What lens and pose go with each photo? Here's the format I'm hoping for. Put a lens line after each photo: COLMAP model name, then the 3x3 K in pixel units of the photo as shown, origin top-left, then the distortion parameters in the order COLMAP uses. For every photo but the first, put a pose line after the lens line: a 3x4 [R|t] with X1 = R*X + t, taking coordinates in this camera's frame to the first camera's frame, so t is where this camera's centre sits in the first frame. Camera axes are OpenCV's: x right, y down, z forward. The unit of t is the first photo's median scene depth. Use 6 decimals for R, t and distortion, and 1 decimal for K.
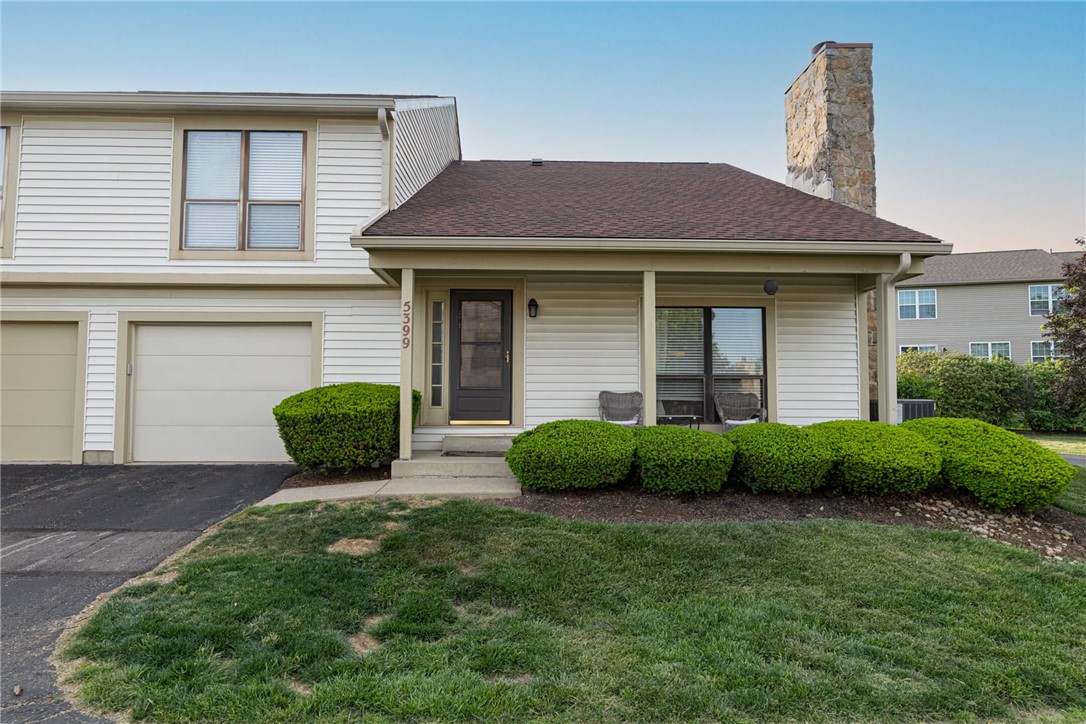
lens RADIAL K [[534.8, 0, 543.0], [0, 534.8, 362.0], [0, 0, 1]] dist [-0.000456, -0.000150]
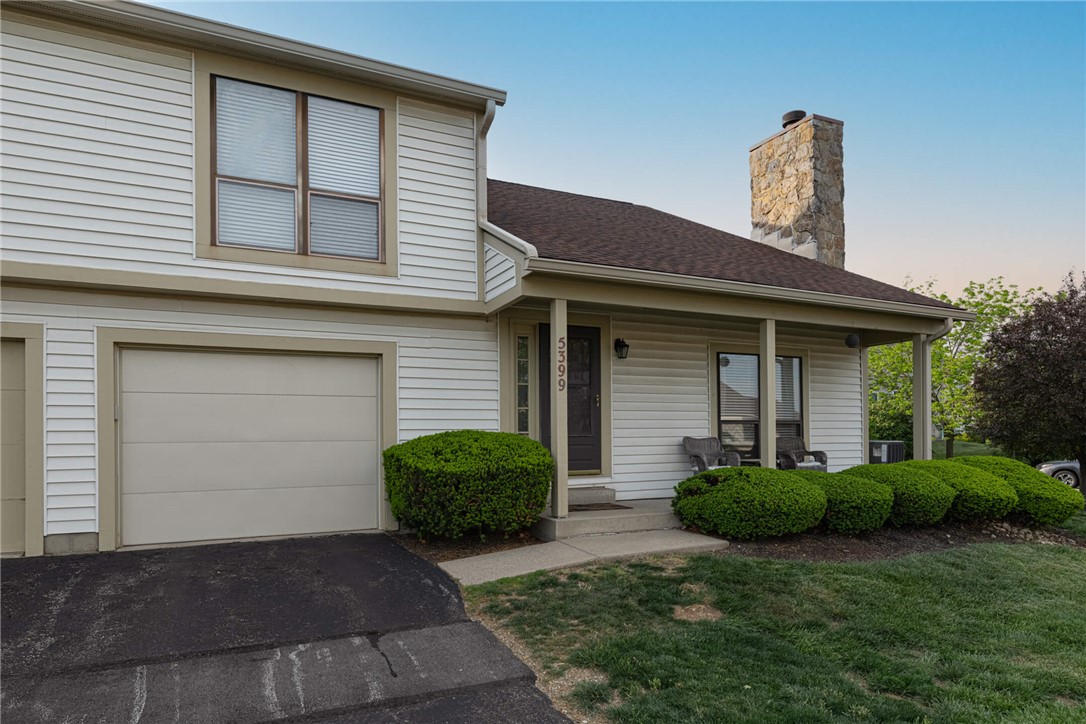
lens RADIAL K [[579.8, 0, 542.2], [0, 579.8, 423.9], [0, 0, 1]] dist [-0.000555, -0.000542]
pose [[0.930482, -0.002879, 0.366327, -0.540911], [-0.011236, 0.999274, 0.036391, -0.005073], [-0.366166, -0.037977, 0.929774, 0.109927]]
